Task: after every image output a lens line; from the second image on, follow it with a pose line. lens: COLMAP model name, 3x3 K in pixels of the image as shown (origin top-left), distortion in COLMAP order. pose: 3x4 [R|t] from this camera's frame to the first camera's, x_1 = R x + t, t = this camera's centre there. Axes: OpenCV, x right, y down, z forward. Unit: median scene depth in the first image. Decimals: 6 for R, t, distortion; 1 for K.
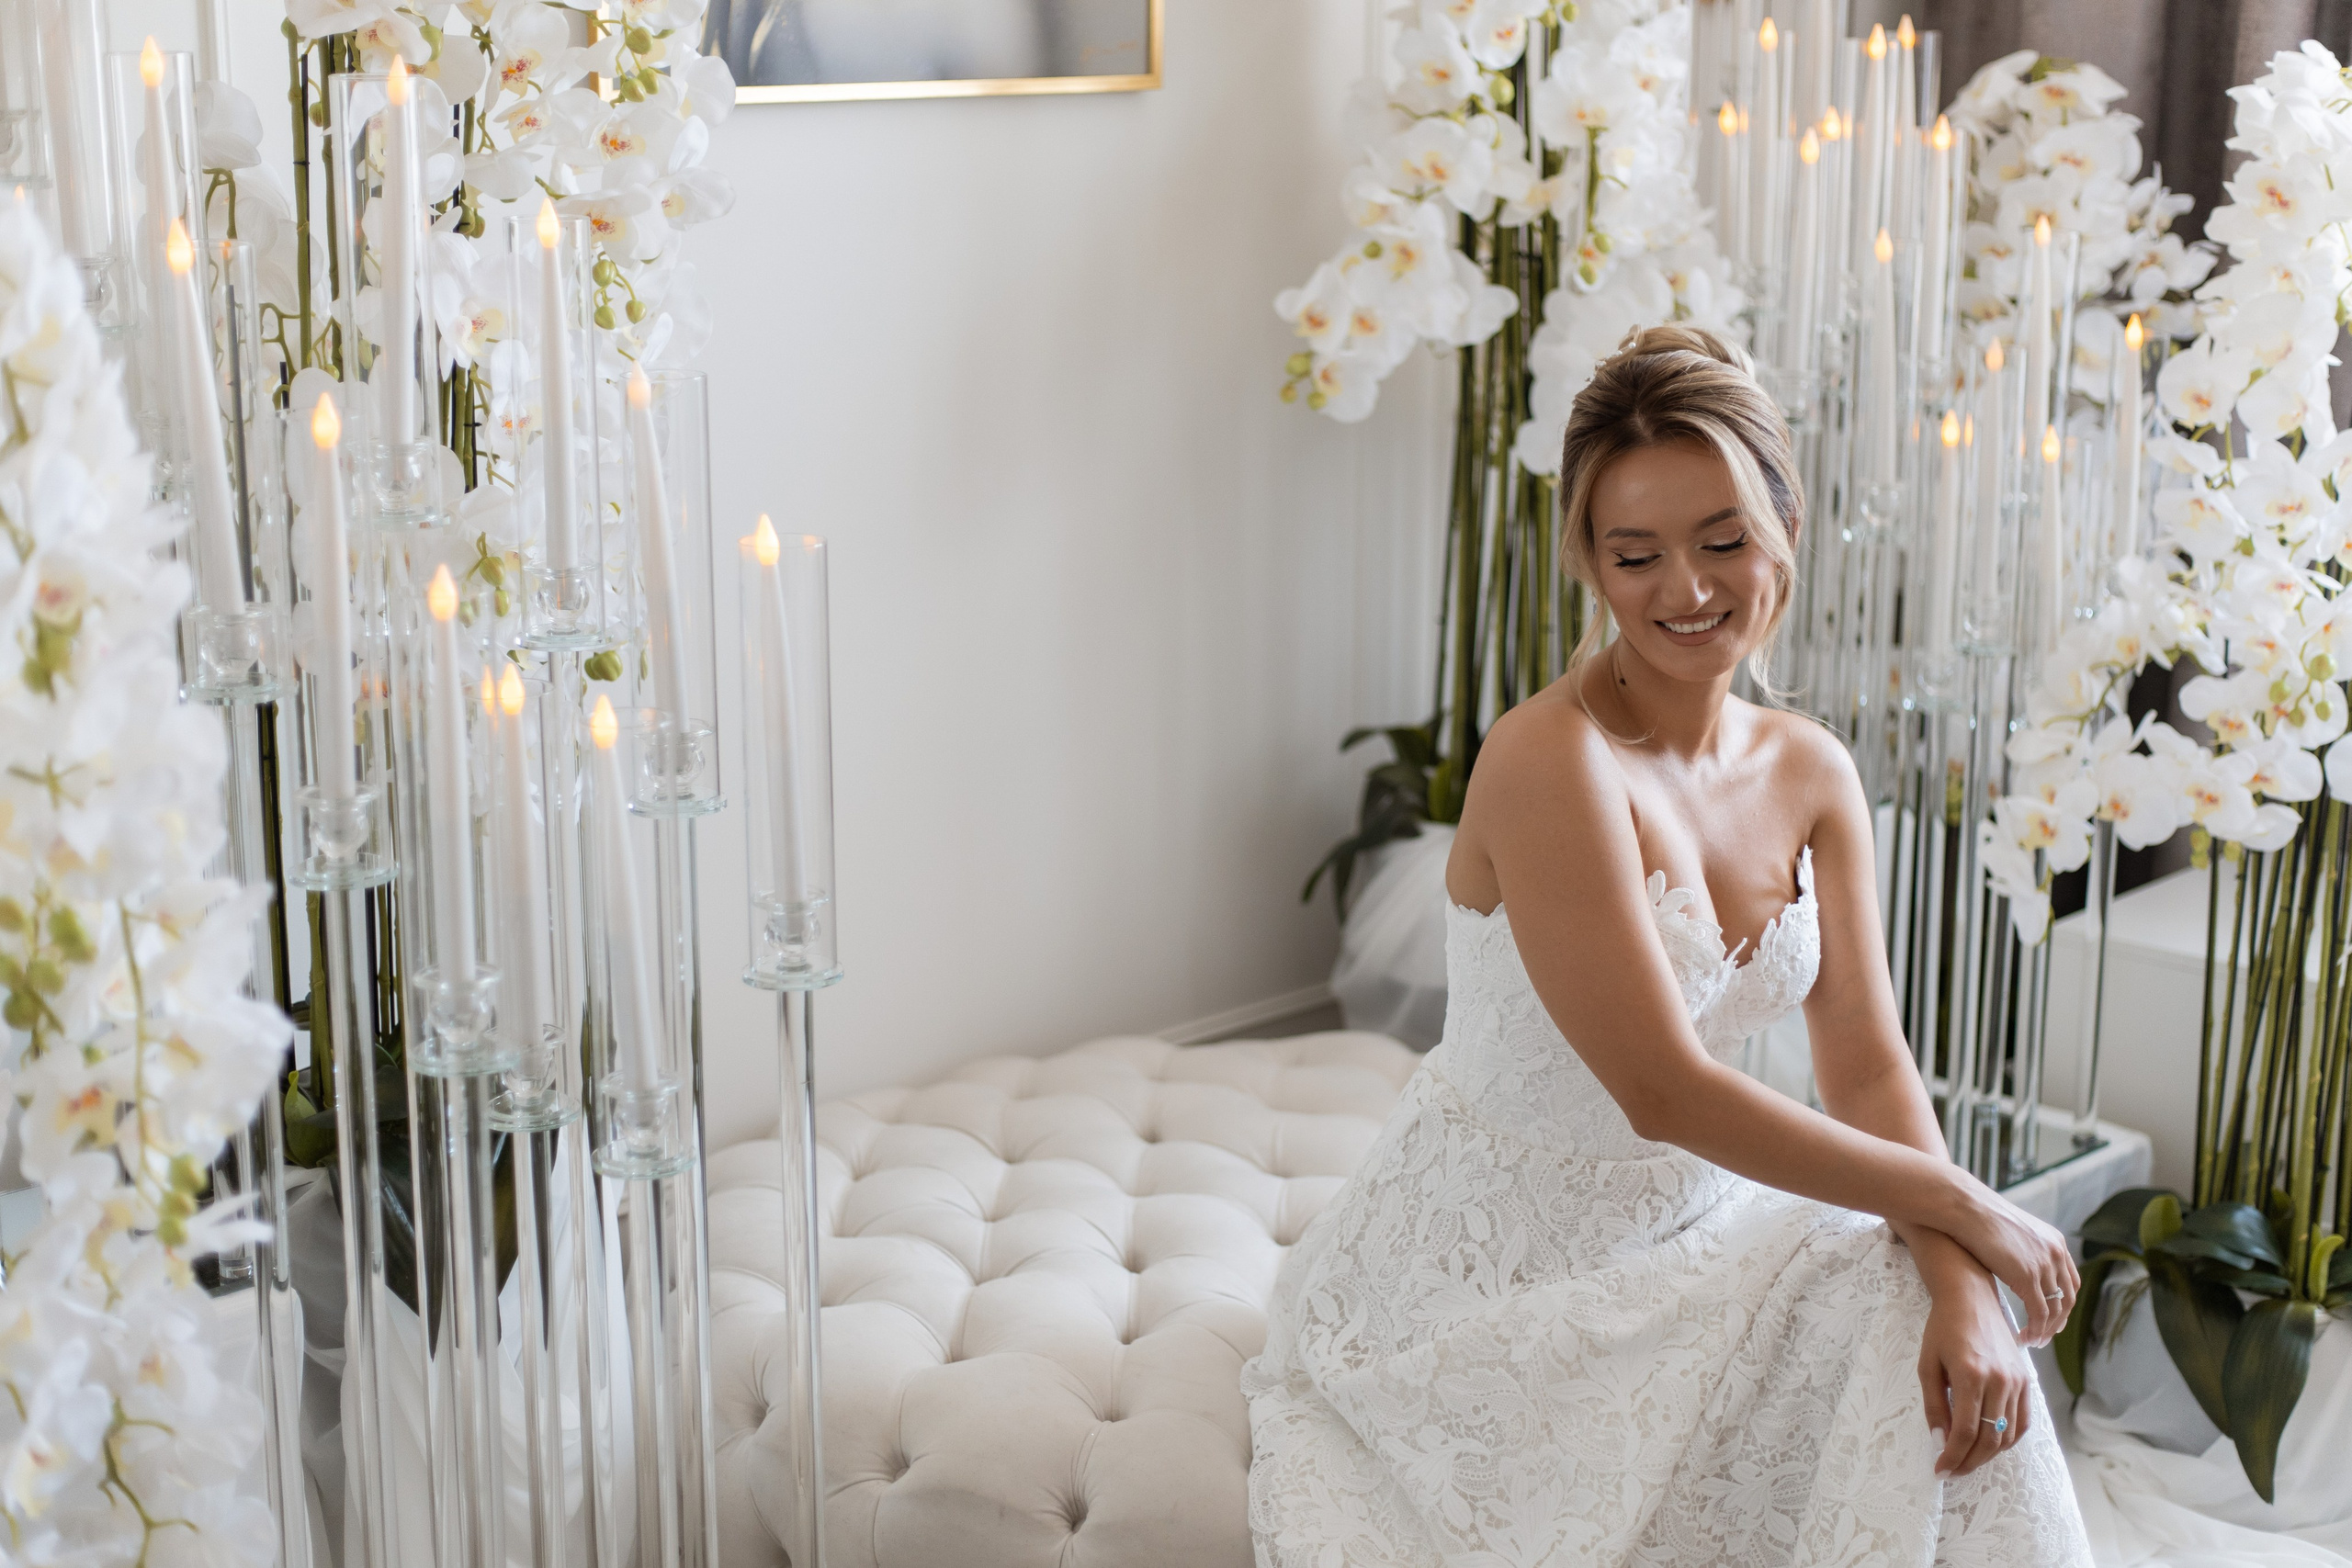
lens RADIAL K [[3408.0, 0, 1181.2], [0, 3408.0, 764.6], [0, 0, 1]] dist [-0.000306, 0.028215]
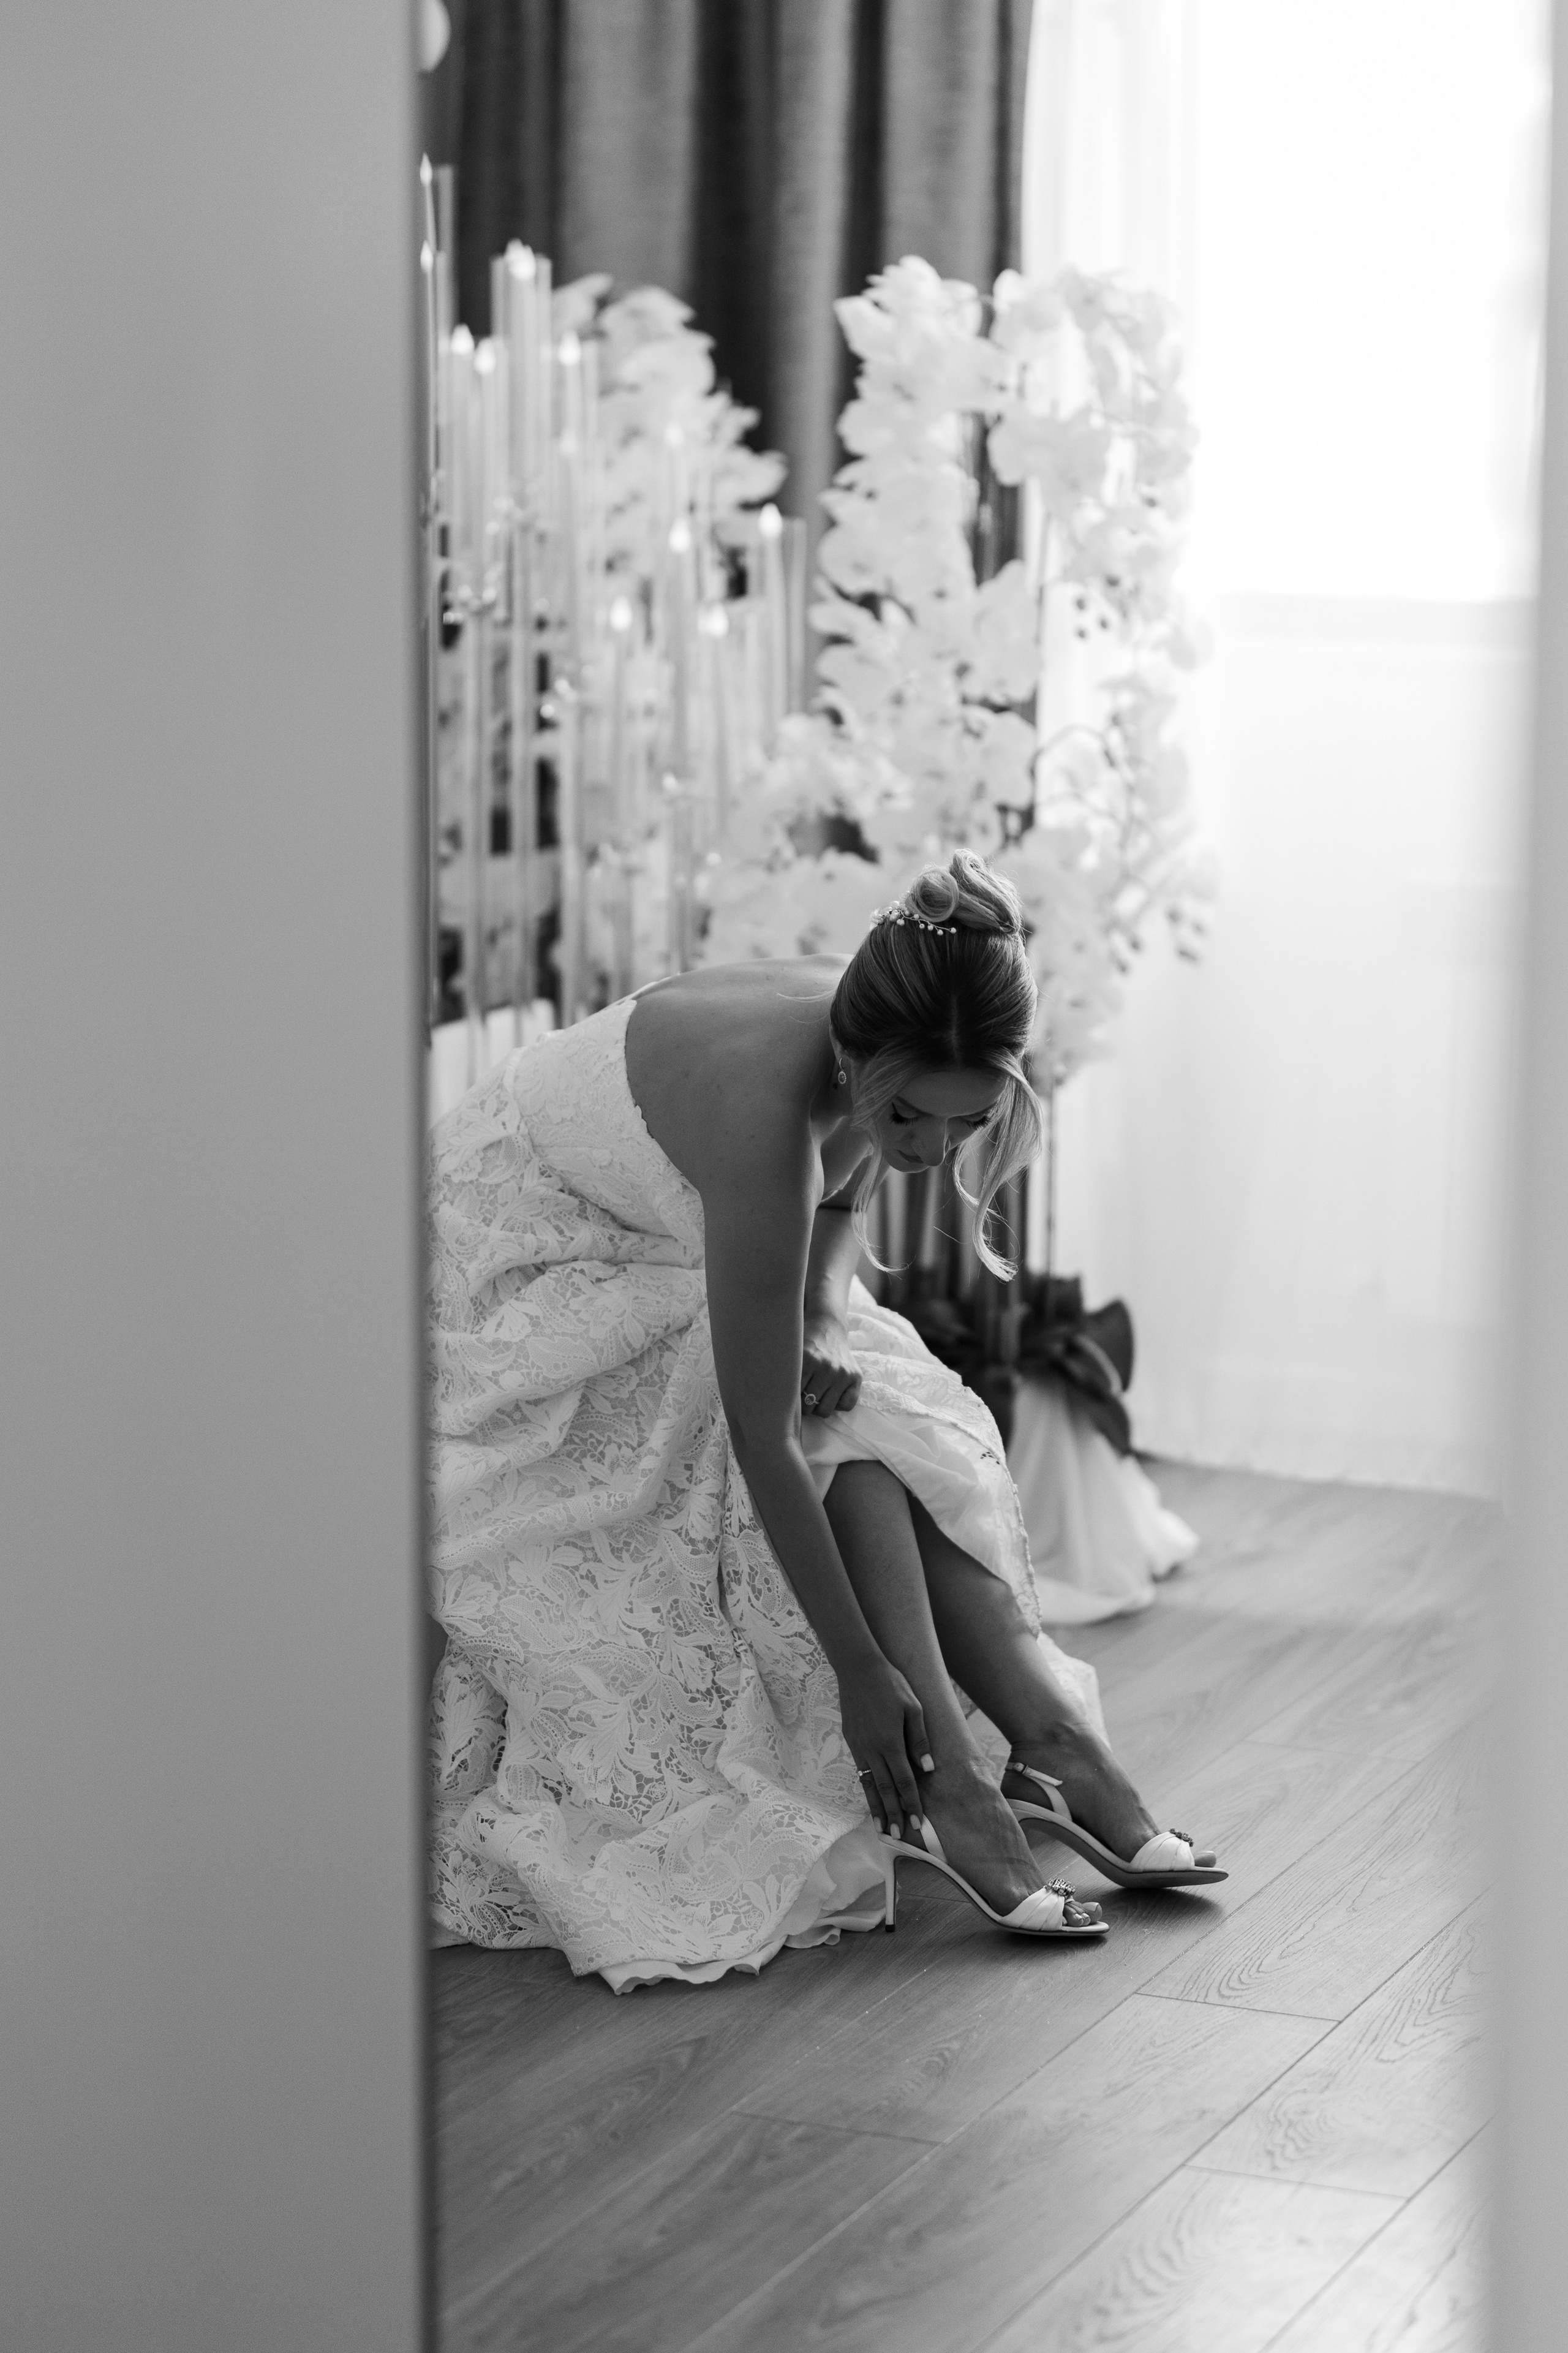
lens RADIAL K [[5684.0, 0, 784.0], [0, 5684.0, 1176.5], [0, 0, 1]] dist [-0.121407, 0.994776]
pose [[0.919773, -0.068470, 0.386432, -0.455314], [0.091390, 0.994961, -0.041232, 0.165808], [-0.381662, 0.073240, 0.921396, -0.702271]]
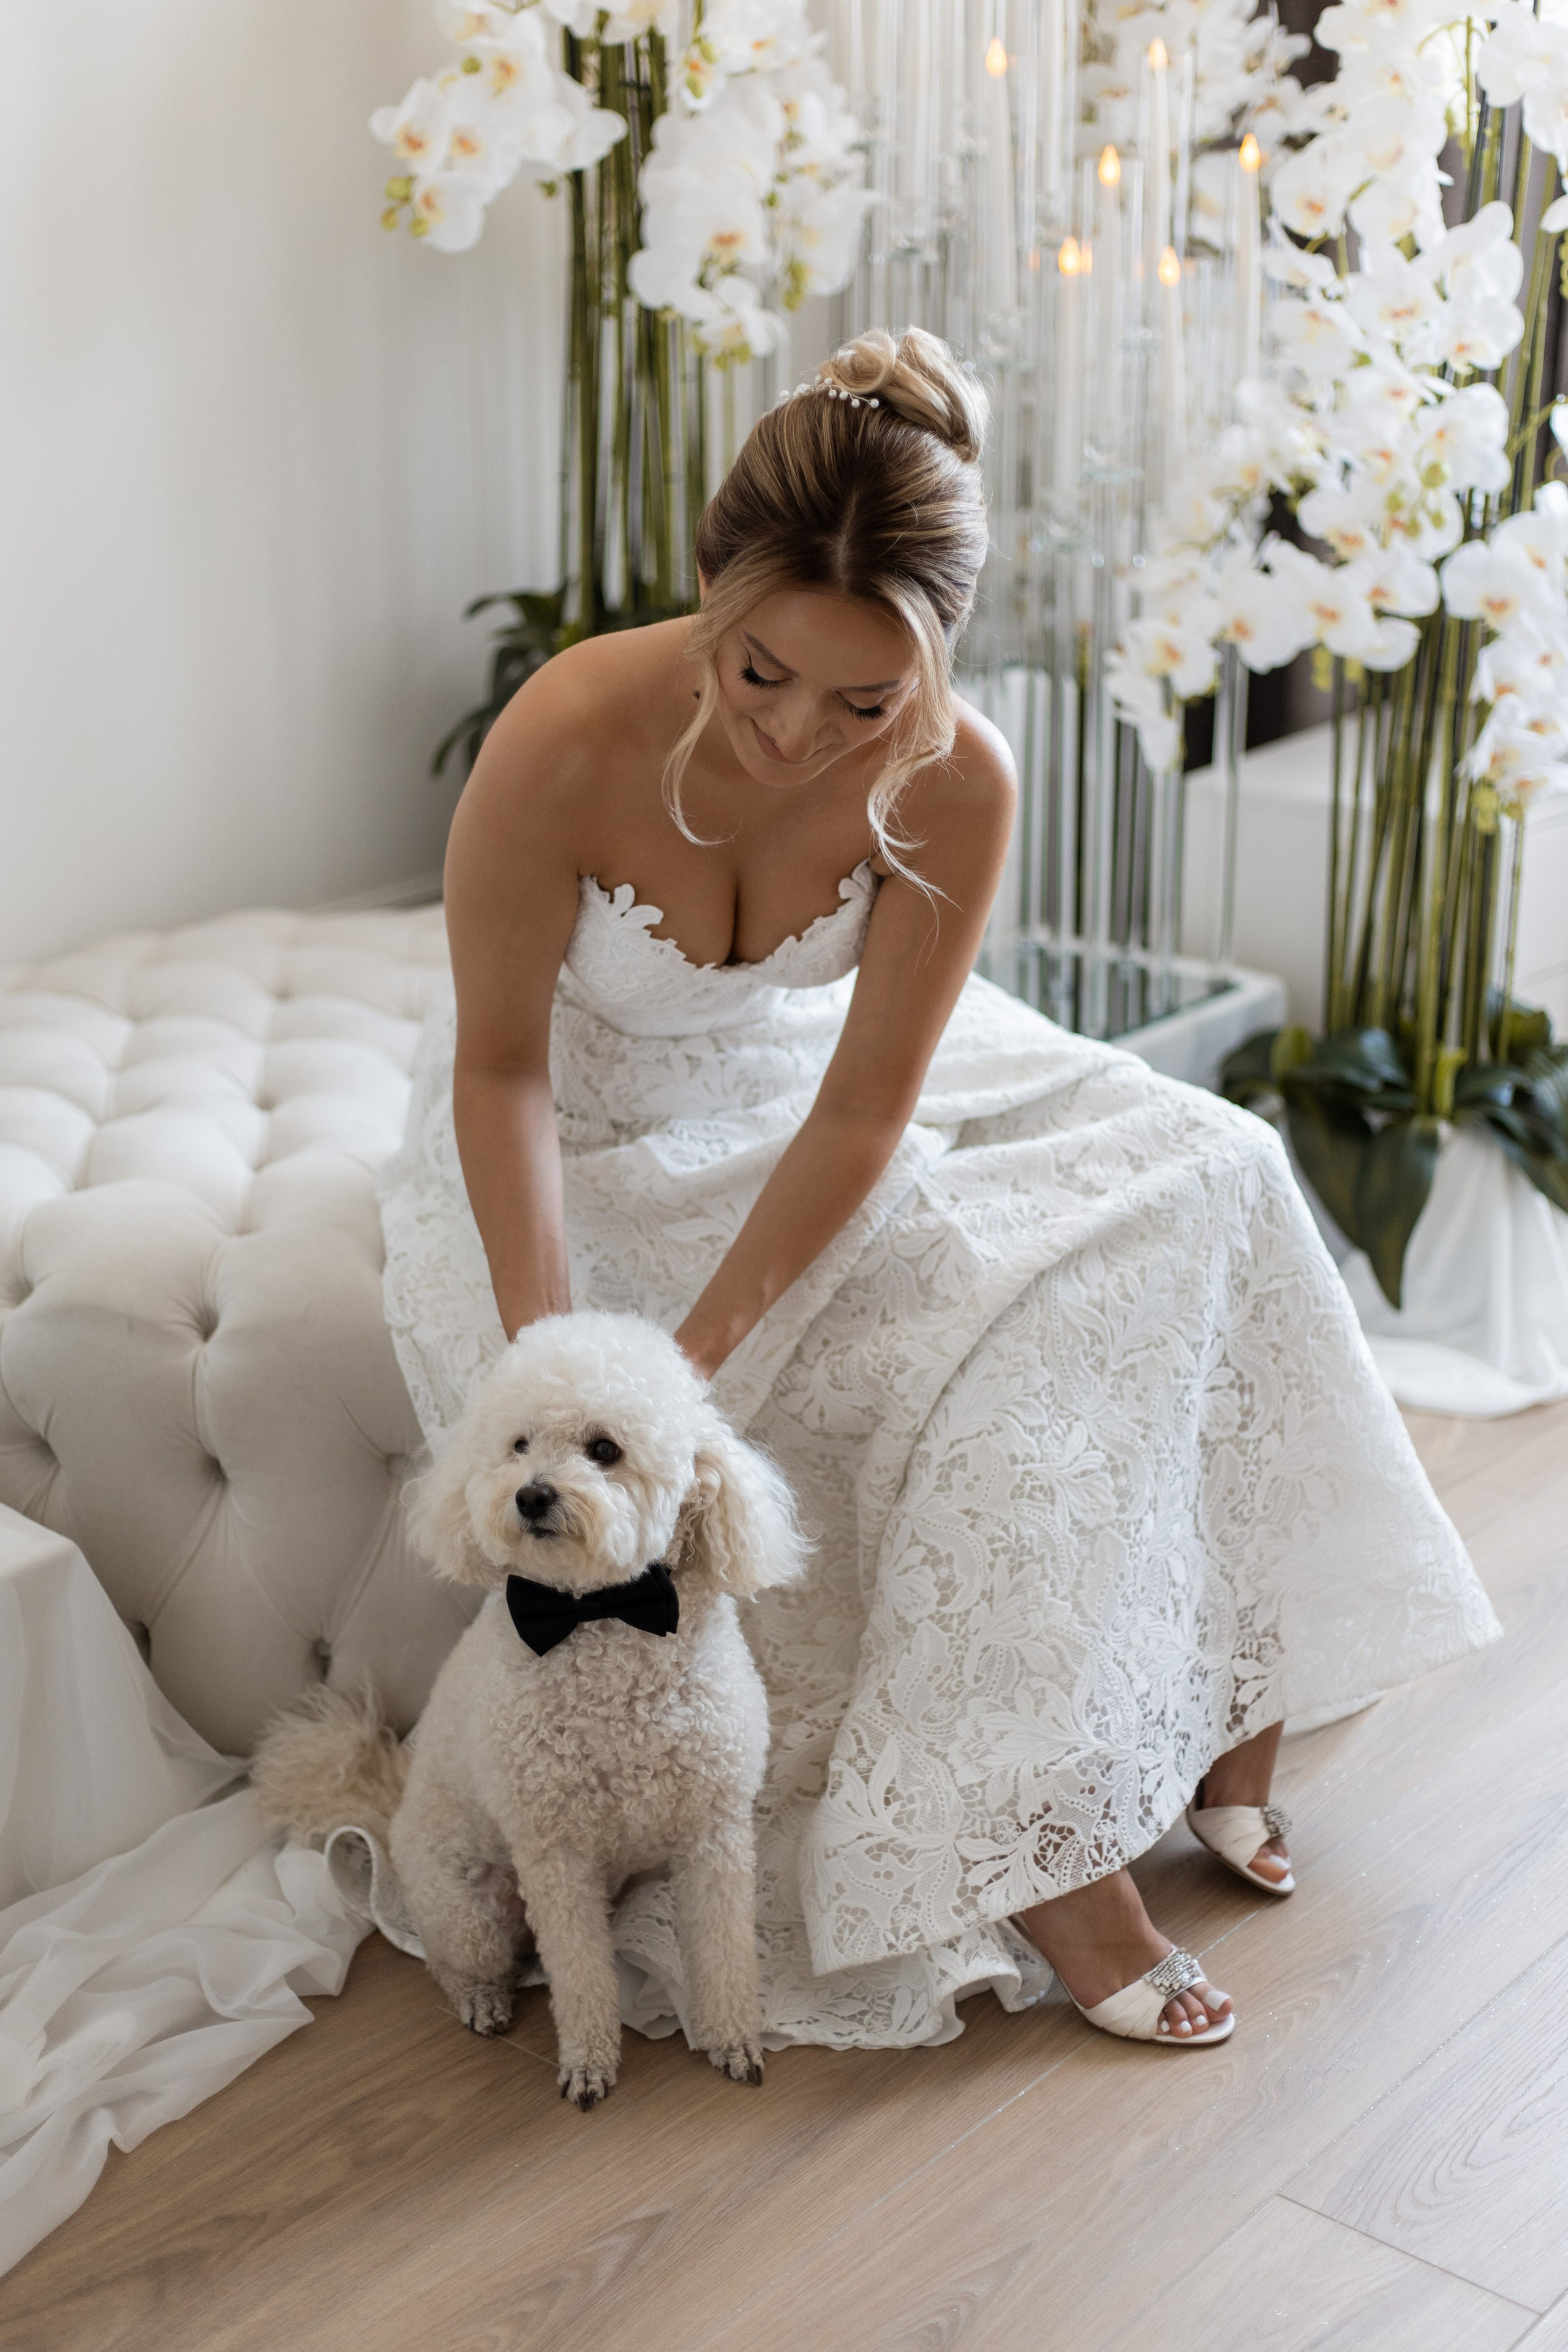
lens RADIAL K [[3426.9, 0, 784.0], [0, 3426.9, 1176.0], [0, 0, 1]] dist [-0.001428, -0.016780]
pose [[0.991447, -0.047119, 0.121709, 0.011647], [0.034274, 0.993823, 0.105551, 0.059988], [-0.125931, -0.100477, 0.986938, 0.008835]]
